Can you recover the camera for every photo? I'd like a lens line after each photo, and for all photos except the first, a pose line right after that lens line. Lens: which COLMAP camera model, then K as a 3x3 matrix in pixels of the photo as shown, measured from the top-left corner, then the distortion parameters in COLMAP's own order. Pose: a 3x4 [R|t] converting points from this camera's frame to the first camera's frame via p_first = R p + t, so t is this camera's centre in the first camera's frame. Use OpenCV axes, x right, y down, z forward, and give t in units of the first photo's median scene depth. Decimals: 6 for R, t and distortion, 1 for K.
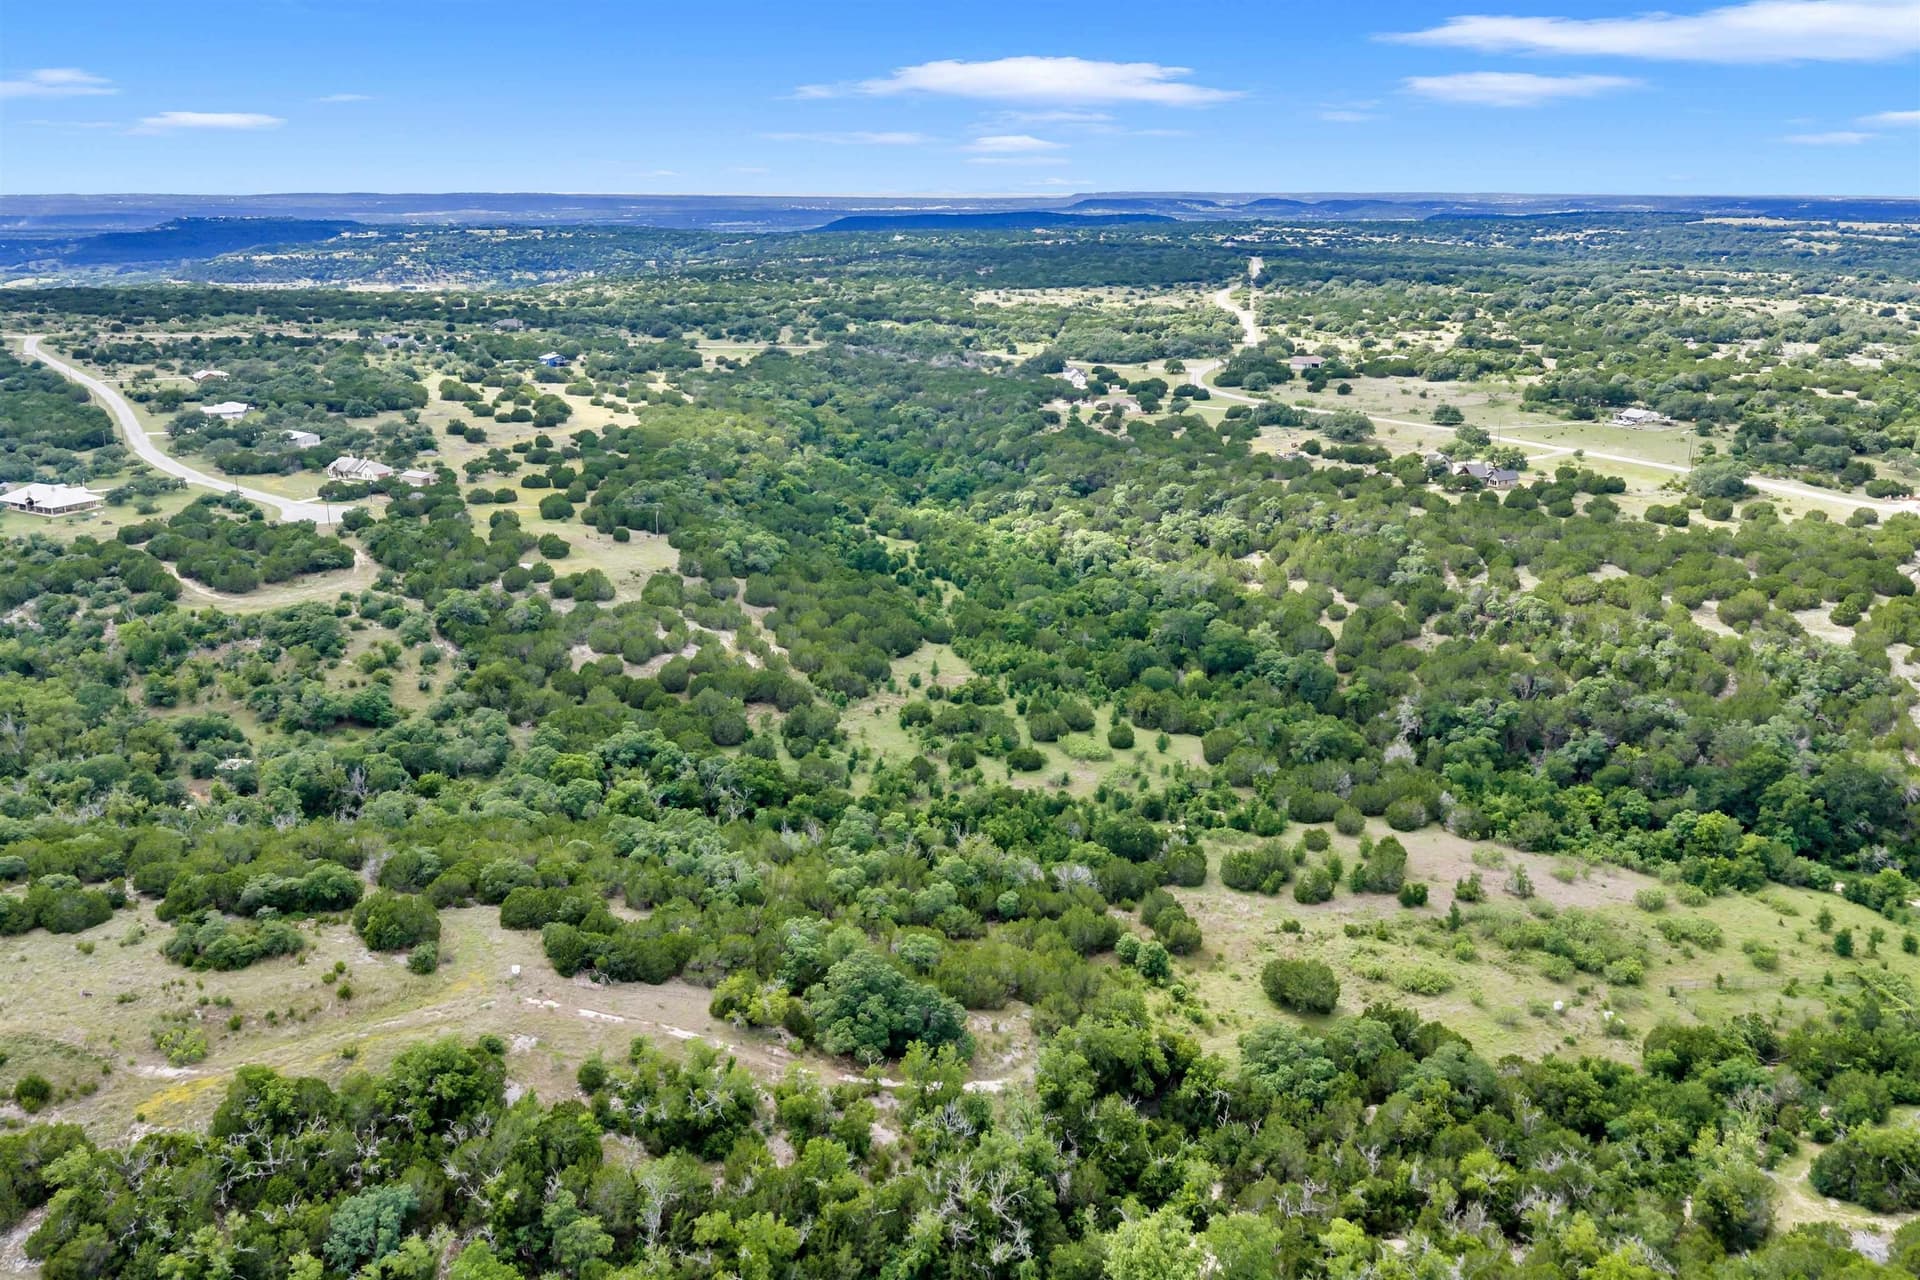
lens RADIAL K [[1587.0, 0, 953.9], [0, 1587.0, 635.5], [0, 0, 1]] dist [0.023495, -0.042198]
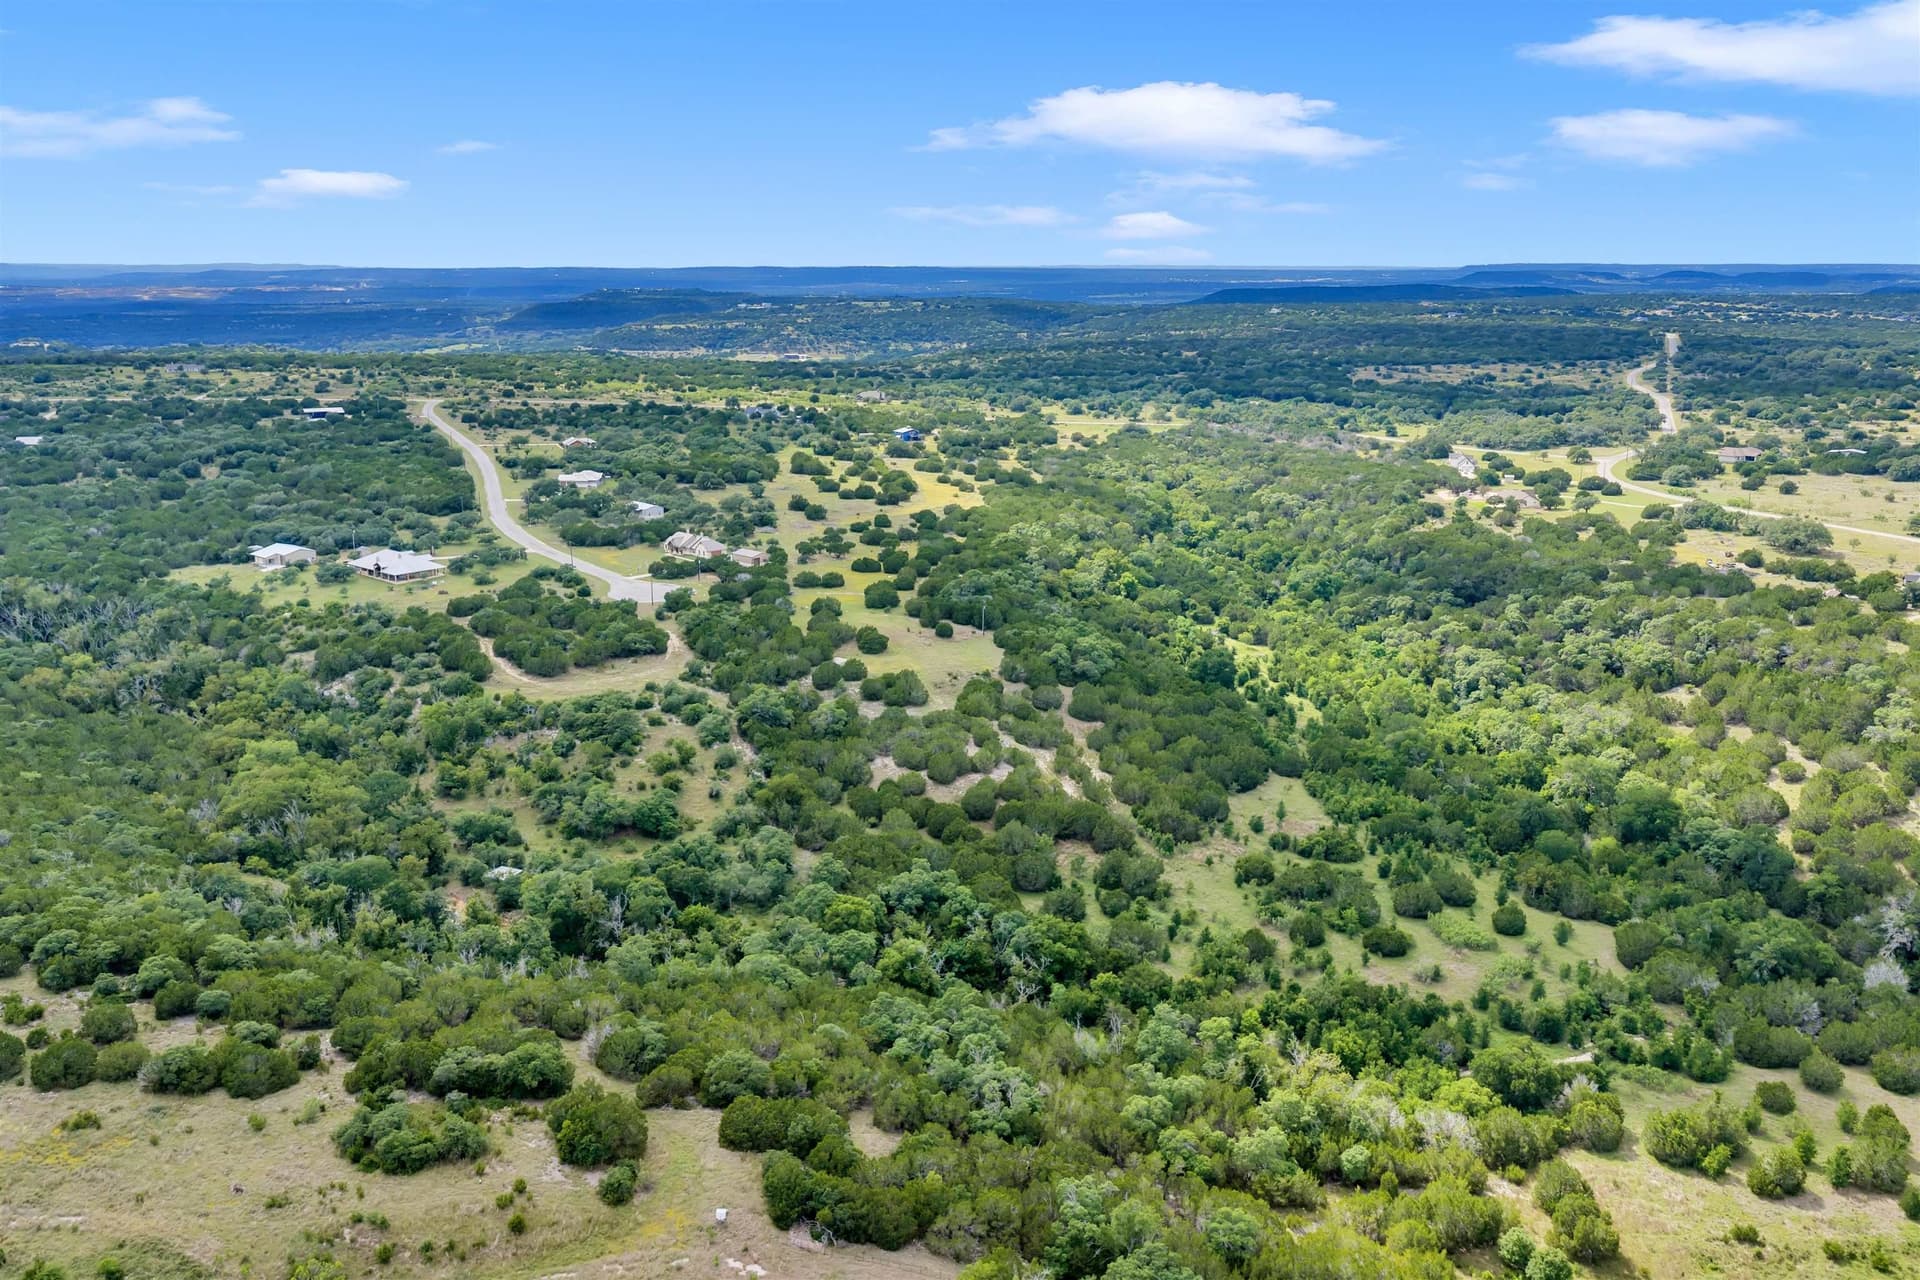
lens RADIAL K [[1587.0, 0, 959.2], [0, 1587.0, 641.2], [0, 0, 1]] dist [0.023495, -0.042198]
pose [[0.974328, 0.050491, -0.219399, 0.001817], [-0.059171, 0.997697, -0.033167, -0.029231], [0.217219, 0.045297, 0.975071, 0.112125]]
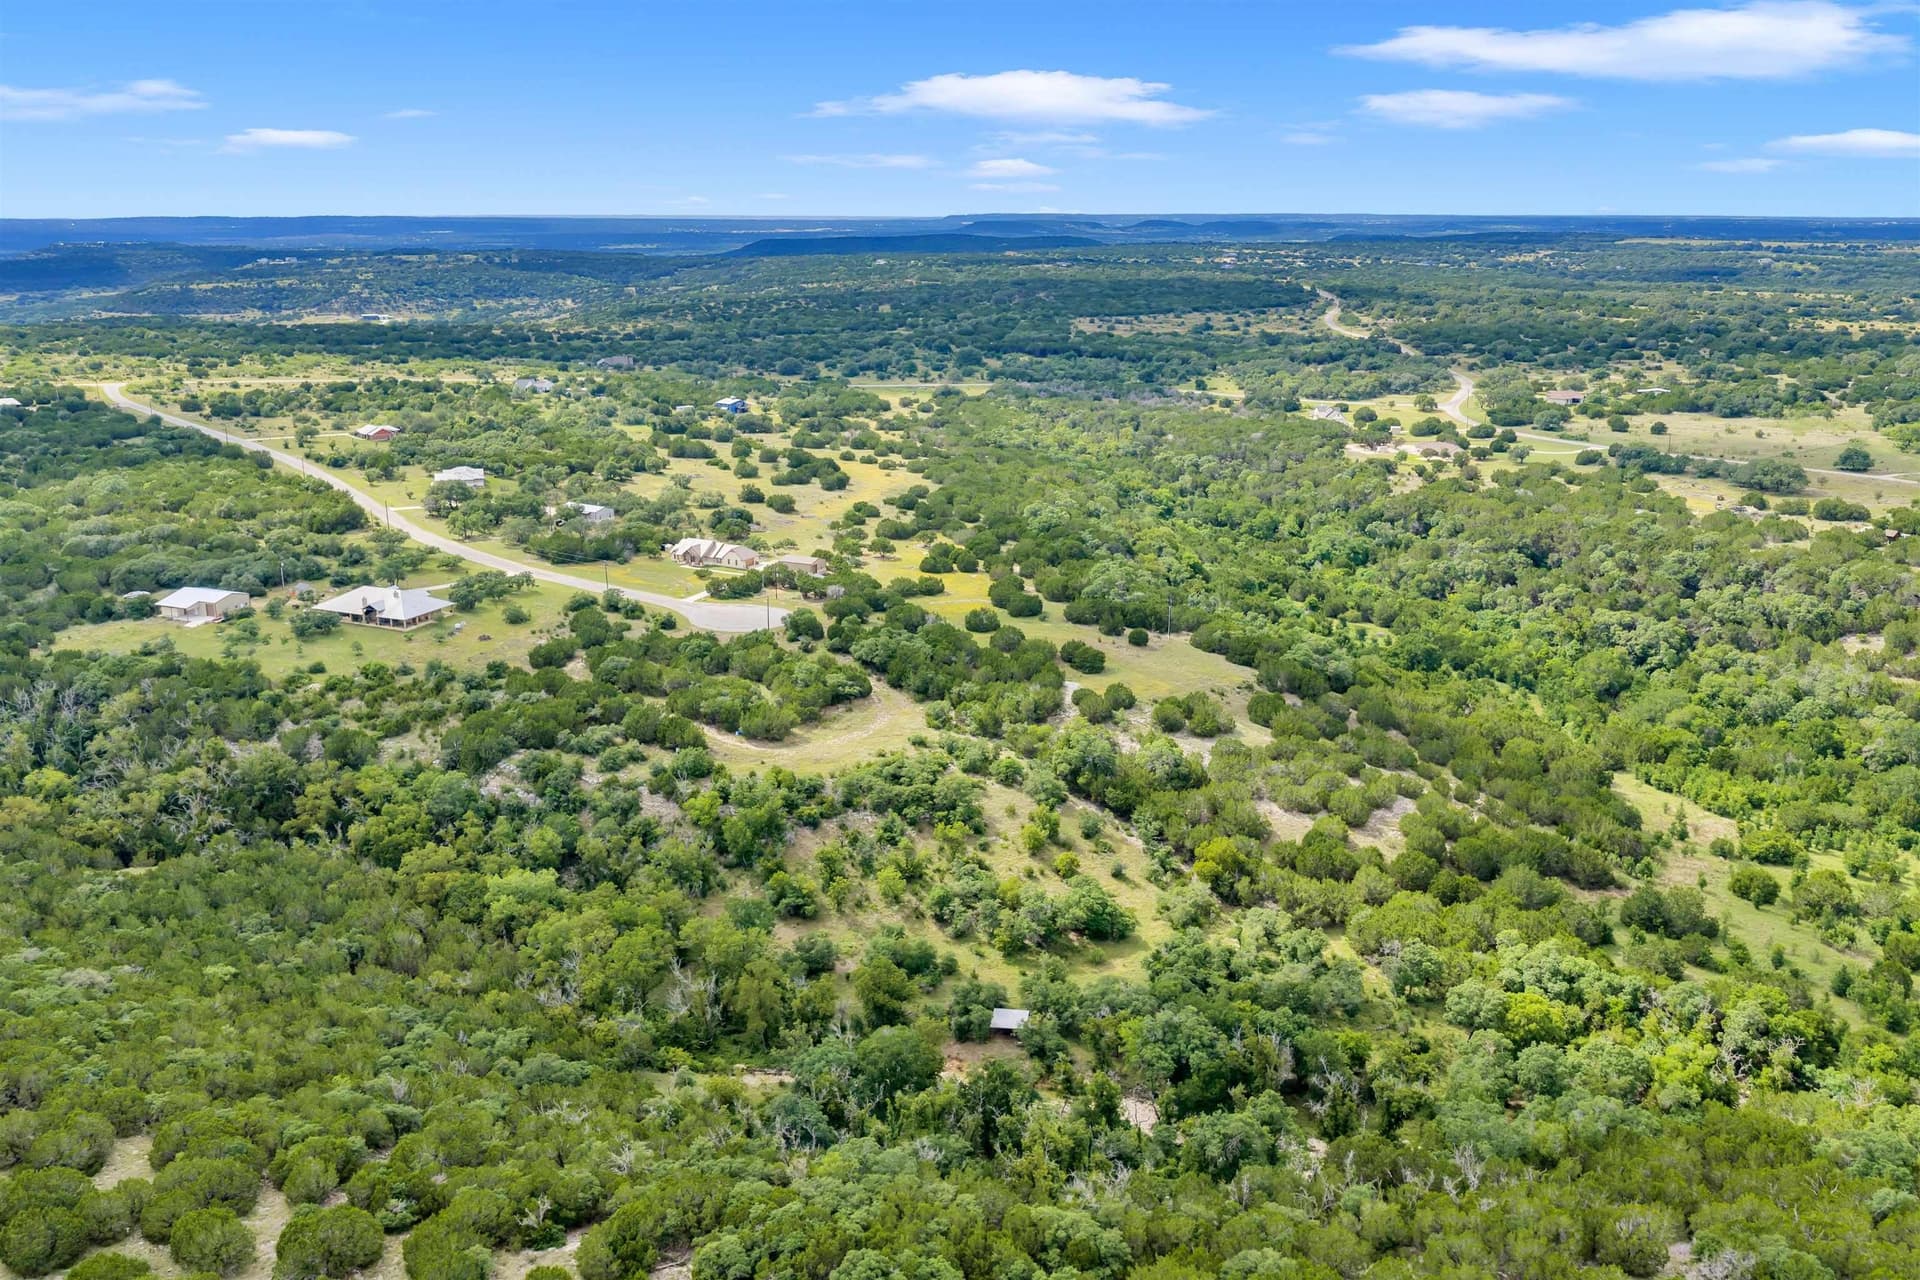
lens RADIAL K [[1587.0, 0, 966.9], [0, 1587.0, 638.9], [0, 0, 1]] dist [0.023495, -0.042198]
pose [[0.996067, -0.024841, 0.085053, -0.397769], [0.025797, 0.999616, -0.010153, -0.061781], [-0.084768, 0.012307, 0.996325, 0.222446]]
